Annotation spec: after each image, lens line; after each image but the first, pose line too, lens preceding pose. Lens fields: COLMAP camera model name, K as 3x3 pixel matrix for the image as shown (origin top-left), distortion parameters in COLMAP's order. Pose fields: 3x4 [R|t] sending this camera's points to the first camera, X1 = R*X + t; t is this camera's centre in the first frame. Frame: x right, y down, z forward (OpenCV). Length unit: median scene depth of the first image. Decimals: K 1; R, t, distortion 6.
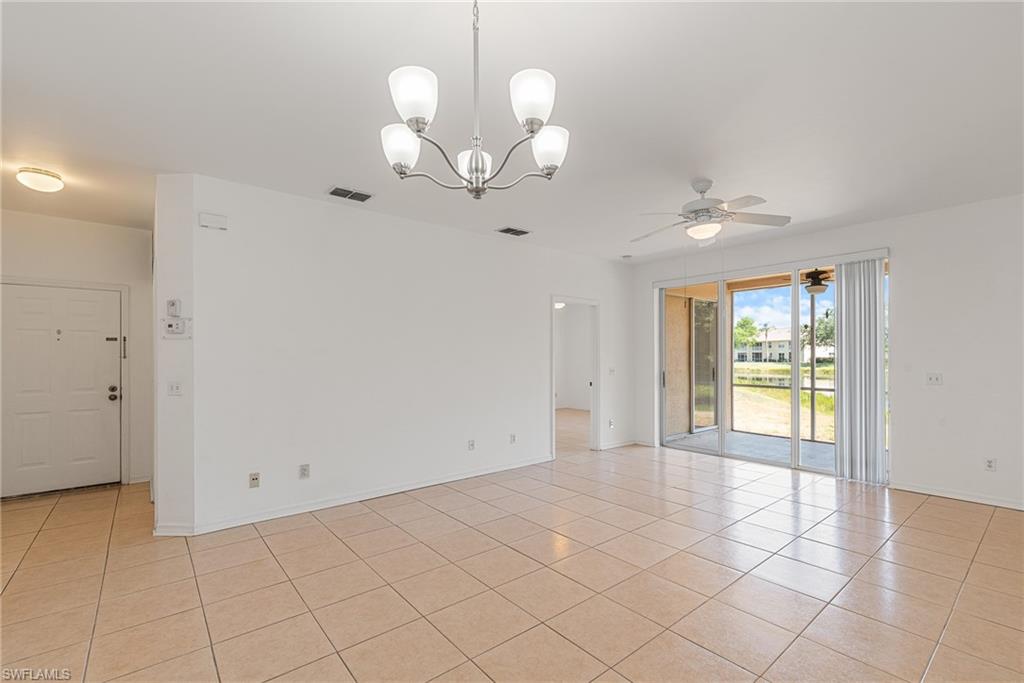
lens RADIAL K [[450.2, 0, 514.6], [0, 450.2, 361.2], [0, 0, 1]] dist [0.000300, 0.000143]
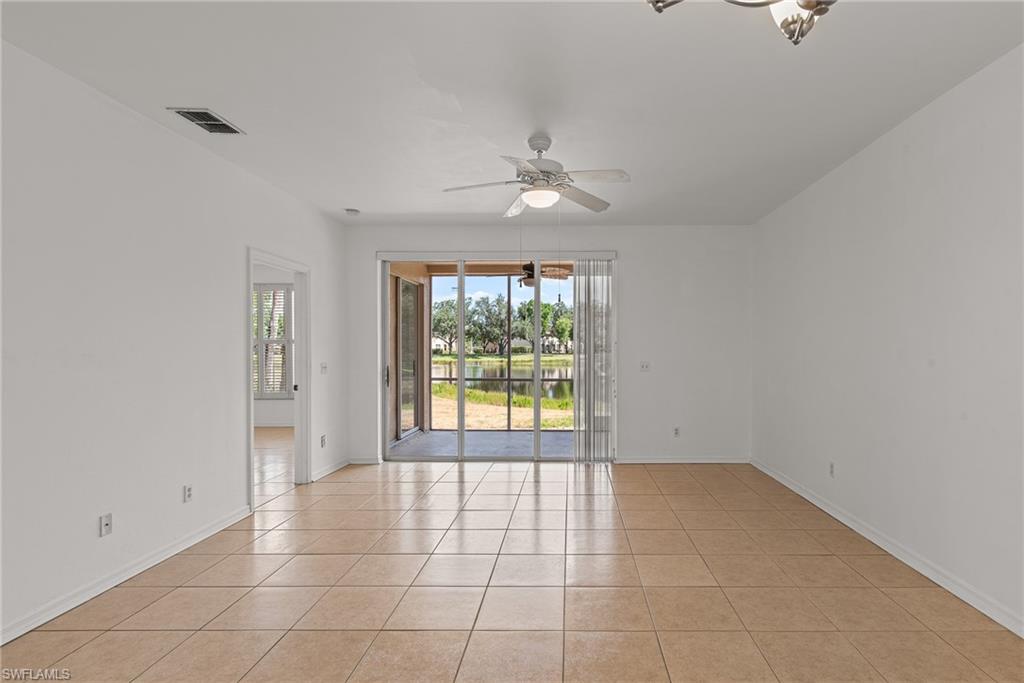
lens RADIAL K [[502.6, 0, 559.5], [0, 502.6, 354.9], [0, 0, 1]] dist [-0.003246, -0.001260]
pose [[0.635974, -0.009001, 0.771658, -0.159386], [0.005886, 0.999959, 0.006813, -0.001319], [-0.771688, 0.000209, 0.636001, 0.211338]]
